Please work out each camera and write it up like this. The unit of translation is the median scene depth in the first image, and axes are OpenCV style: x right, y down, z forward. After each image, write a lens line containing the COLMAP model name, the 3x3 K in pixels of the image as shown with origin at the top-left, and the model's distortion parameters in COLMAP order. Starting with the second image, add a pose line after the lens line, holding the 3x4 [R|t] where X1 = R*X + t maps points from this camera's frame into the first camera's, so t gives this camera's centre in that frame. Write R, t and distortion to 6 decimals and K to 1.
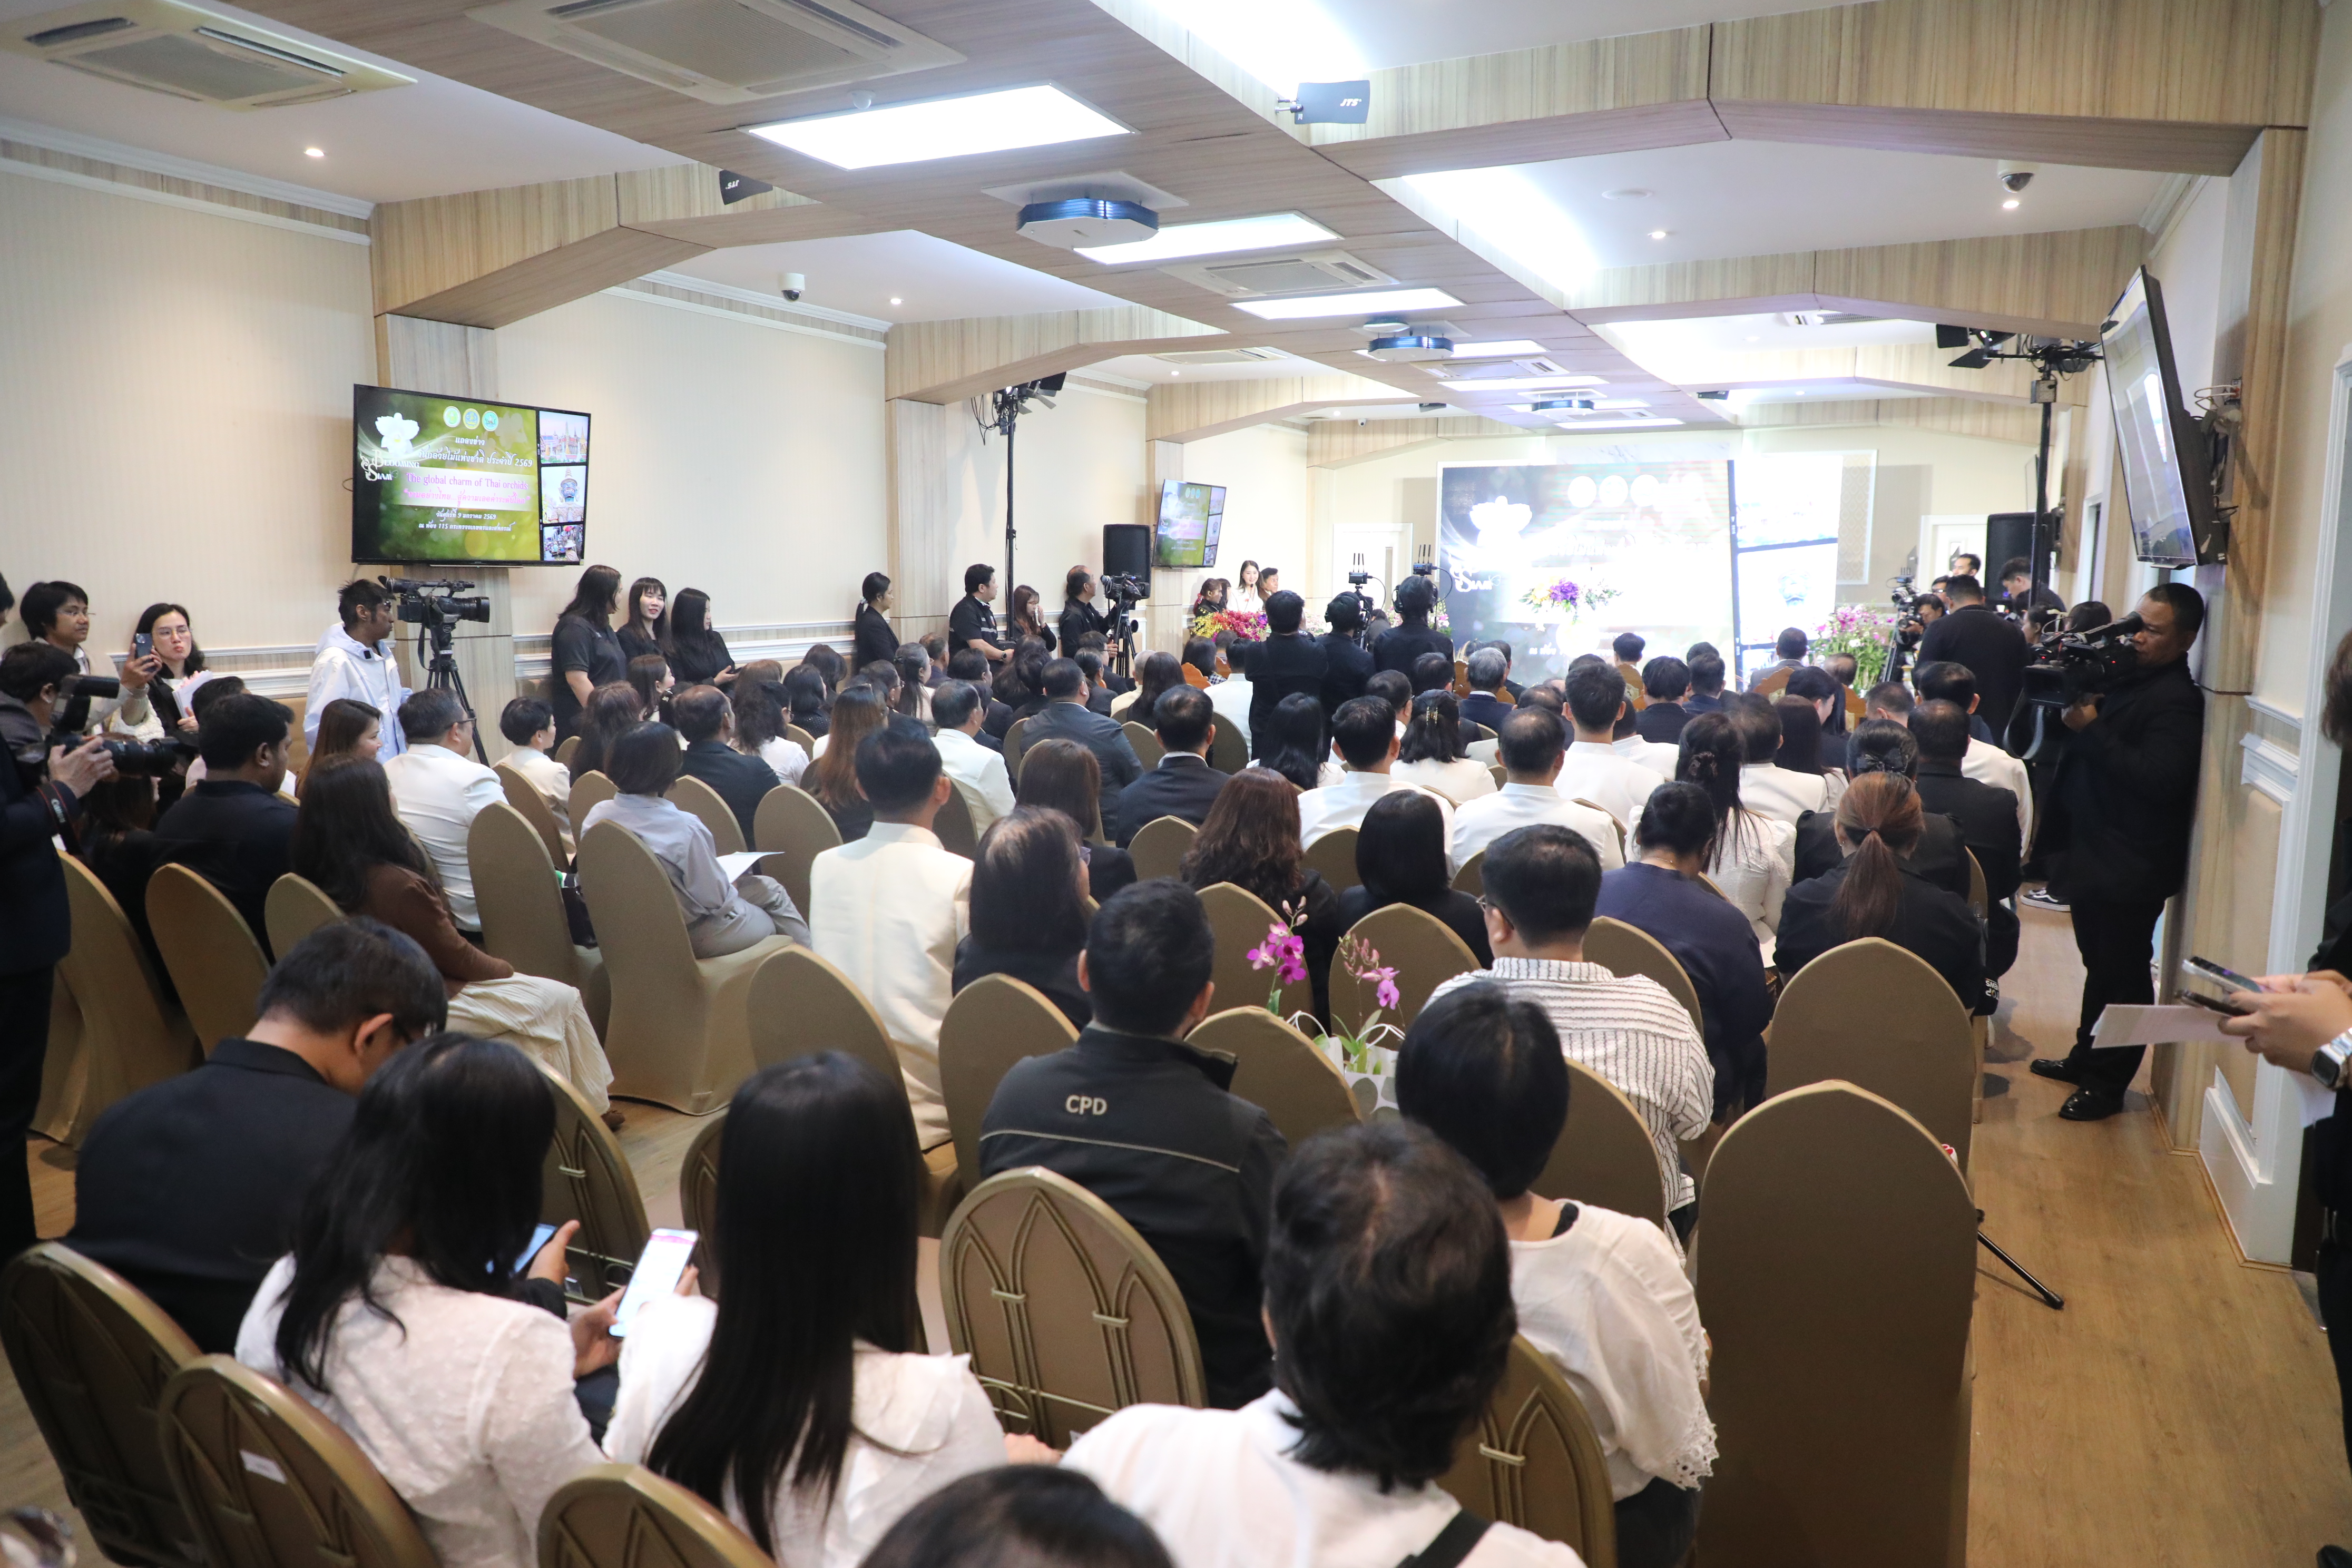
lens RADIAL K [[1568.0, 0, 1173.4], [0, 1568.0, 811.5], [0, 0, 1]] dist [0.001413, 0.009280]
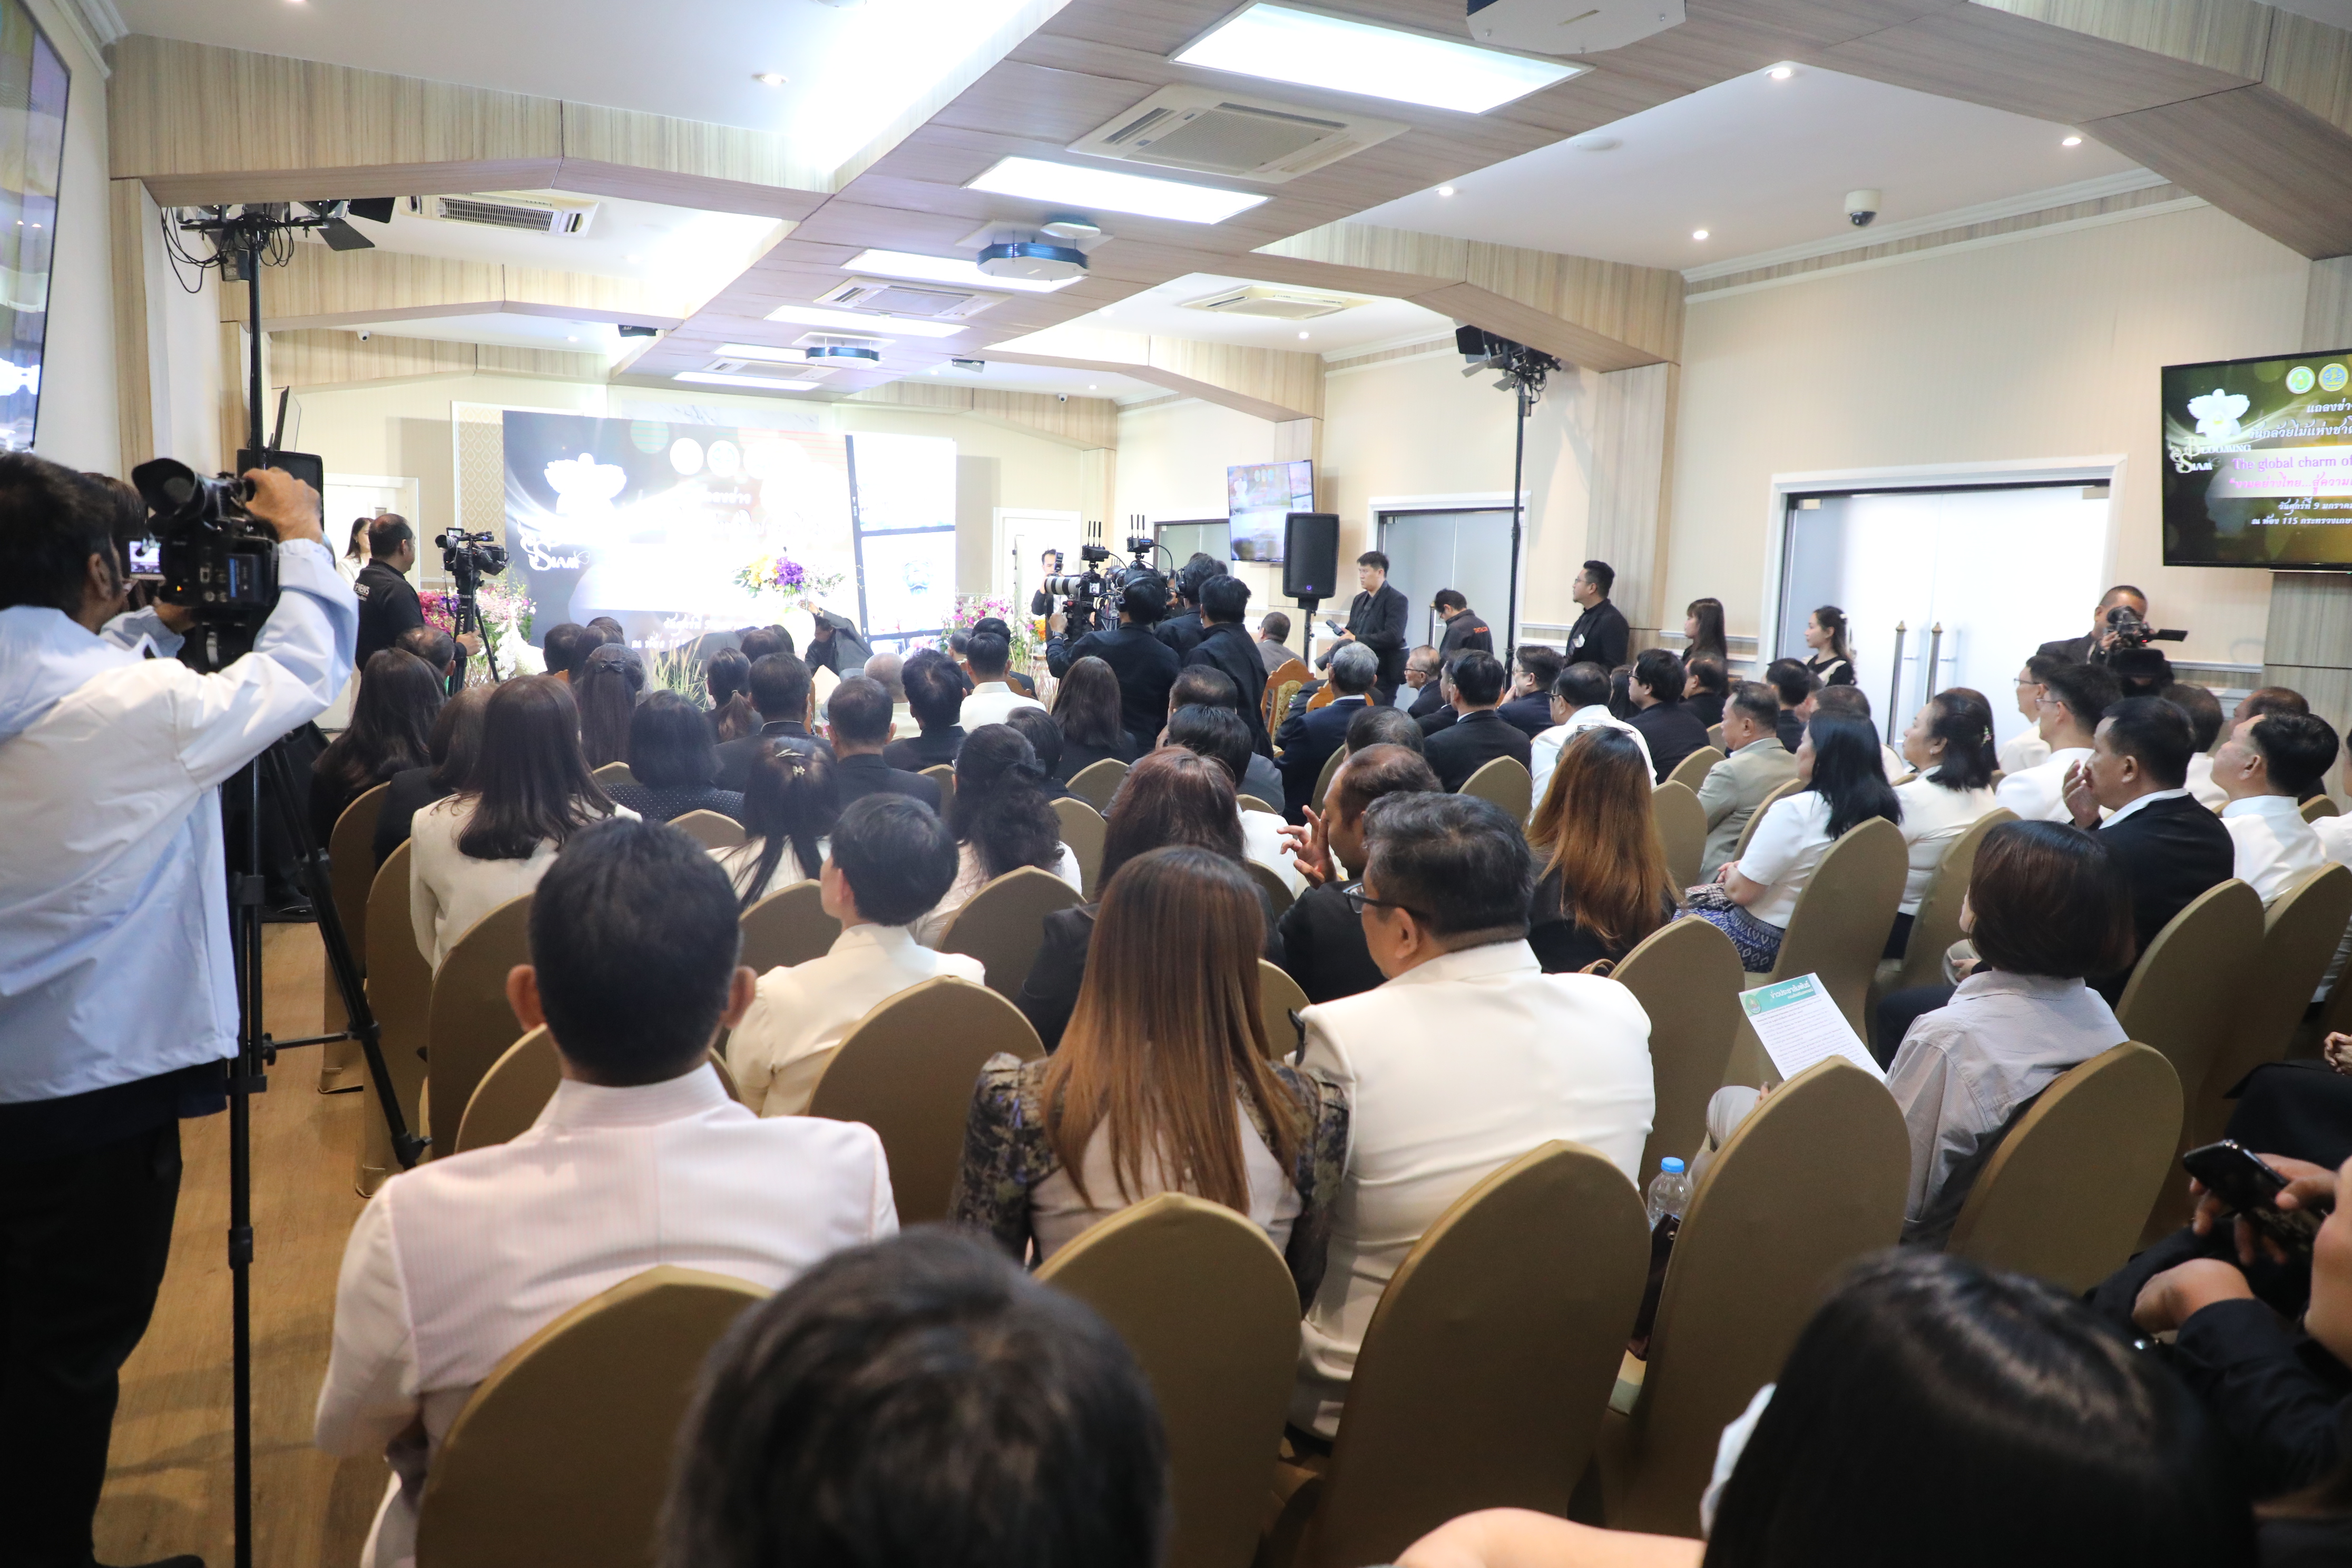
lens RADIAL K [[1568.0, 0, 1173.4], [0, 1568.0, 811.5], [0, 0, 1]] dist [0.001413, 0.009280]
pose [[0.621478, -0.094804, 0.777674, -0.362799], [0.088405, 0.994797, 0.050624, -0.044478], [-0.778428, 0.037289, 0.626626, 0.376750]]
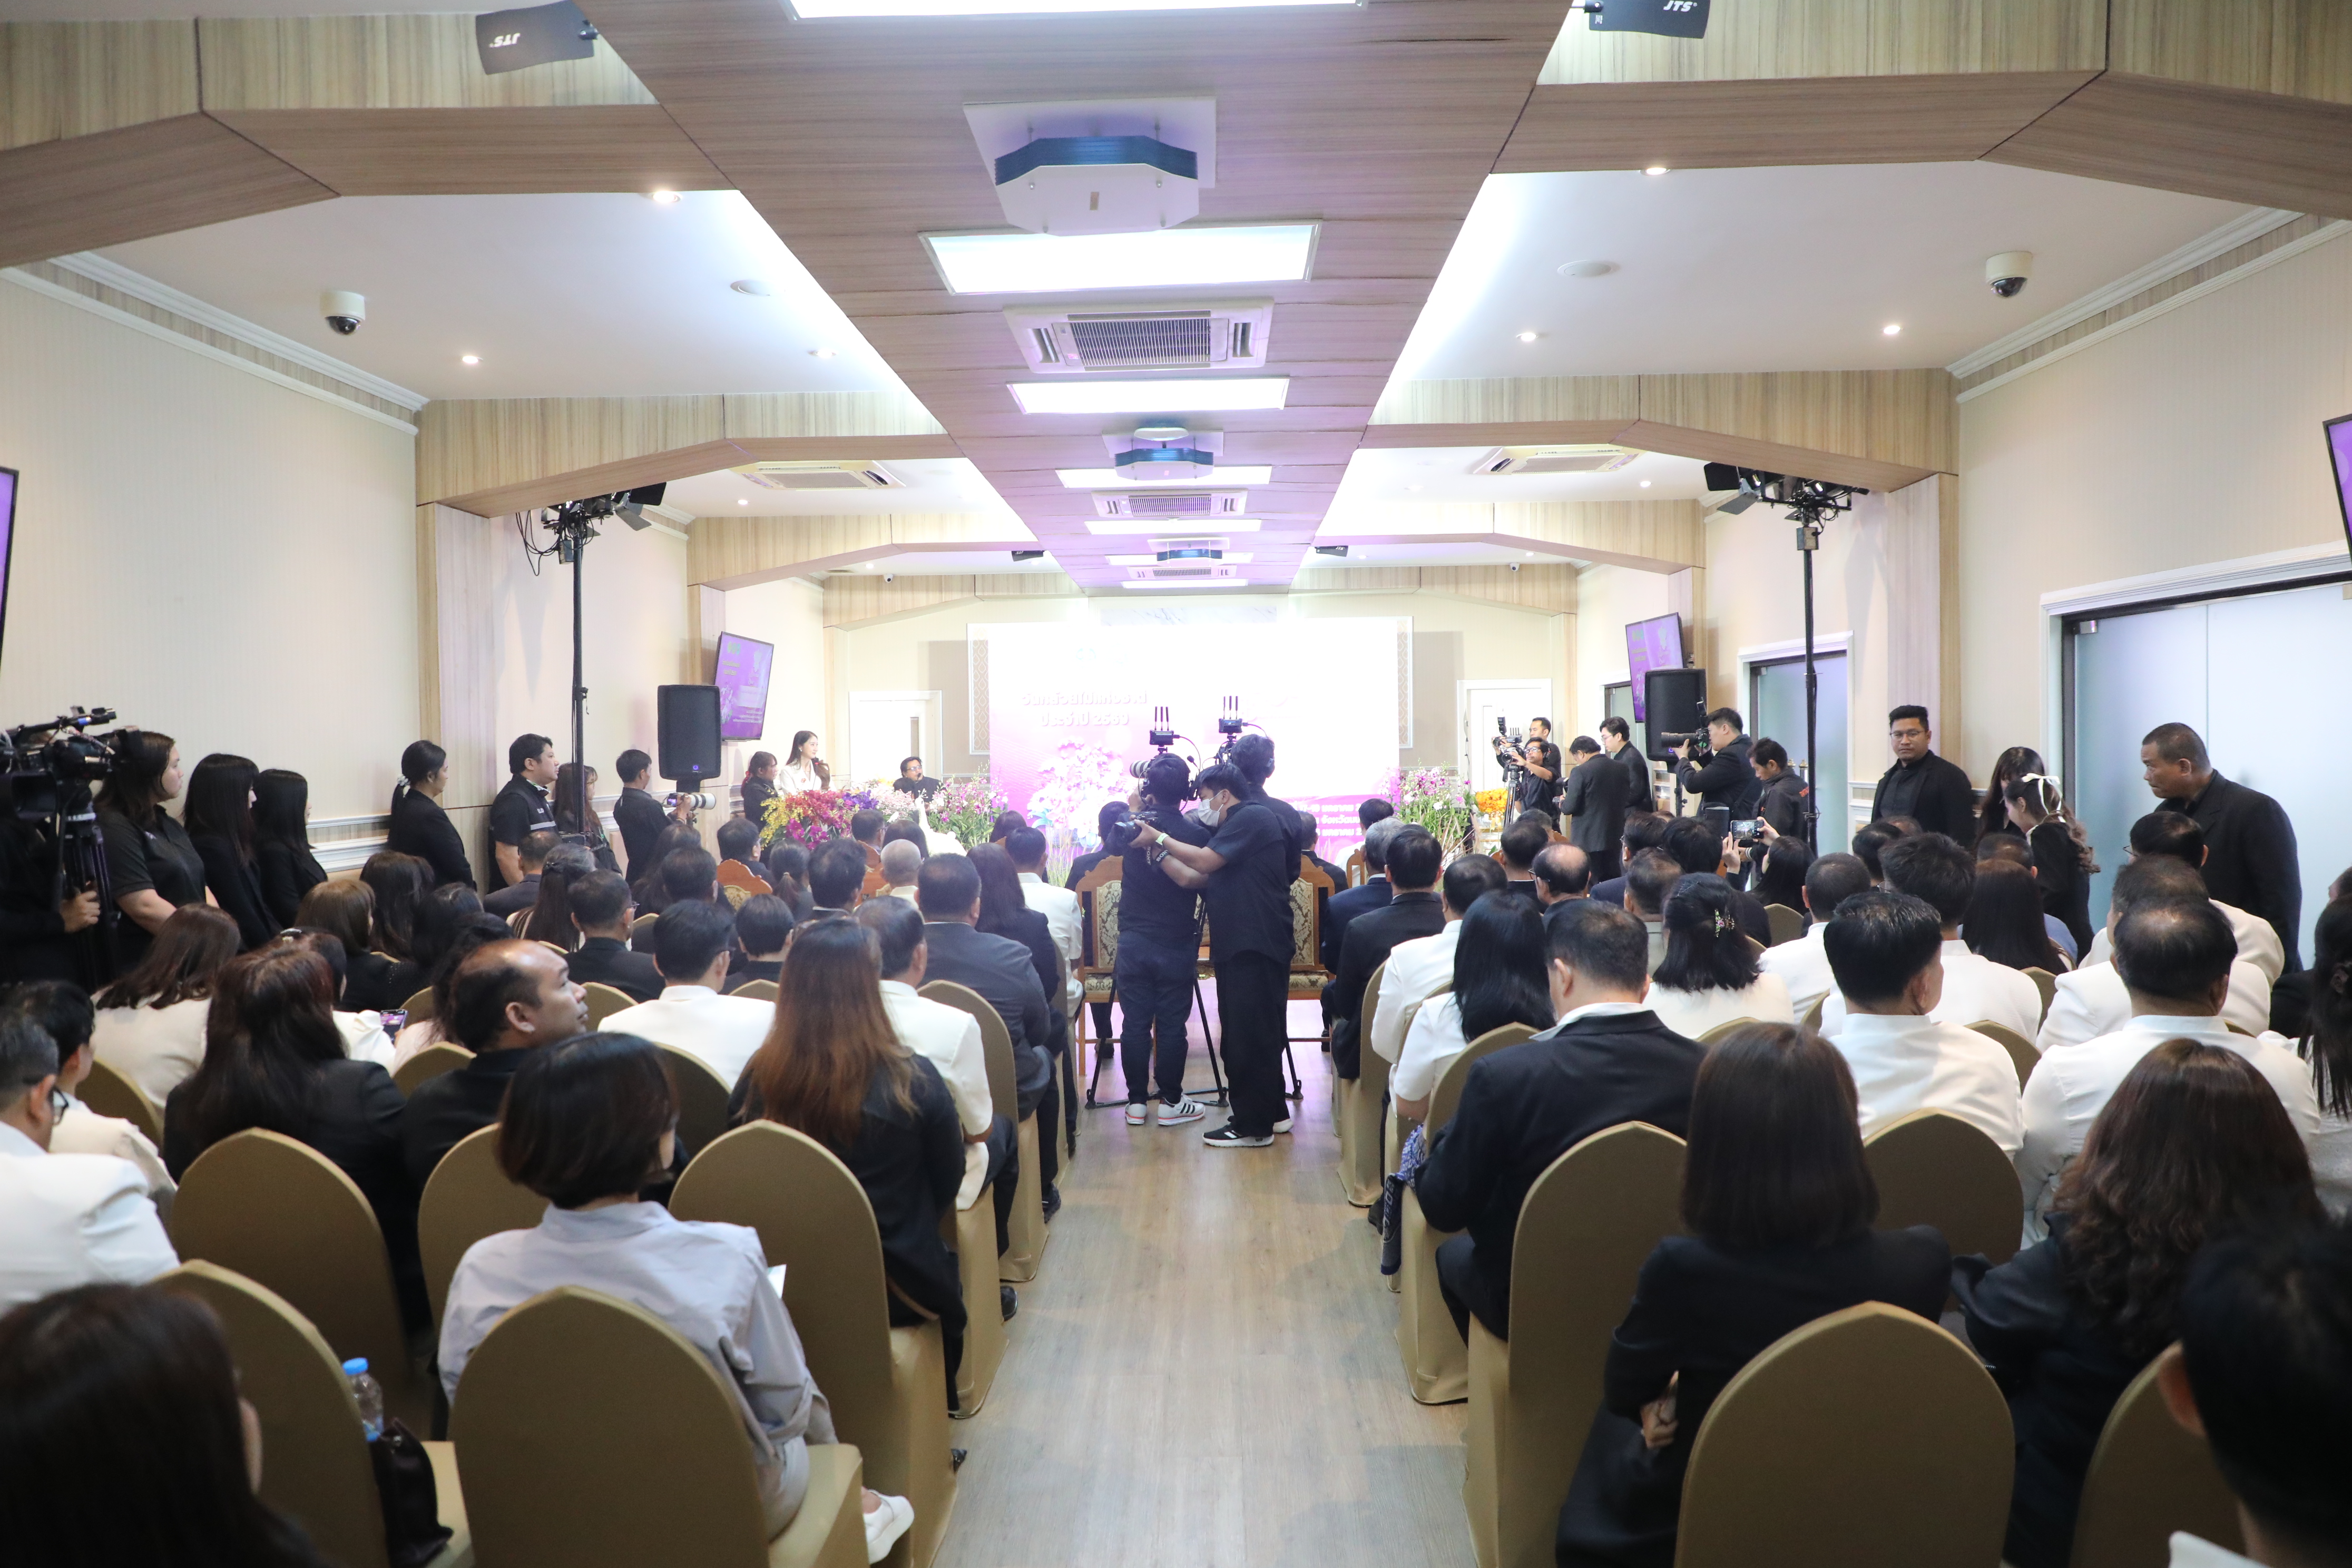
lens RADIAL K [[1568.0, 0, 1173.4], [0, 1568.0, 811.5], [0, 0, 1]] dist [0.001413, 0.009280]
pose [[0.910555, -0.033401, 0.412036, -0.157006], [0.080411, 0.992003, -0.097285, -0.026493], [-0.405491, 0.121716, 0.905959, 0.220048]]
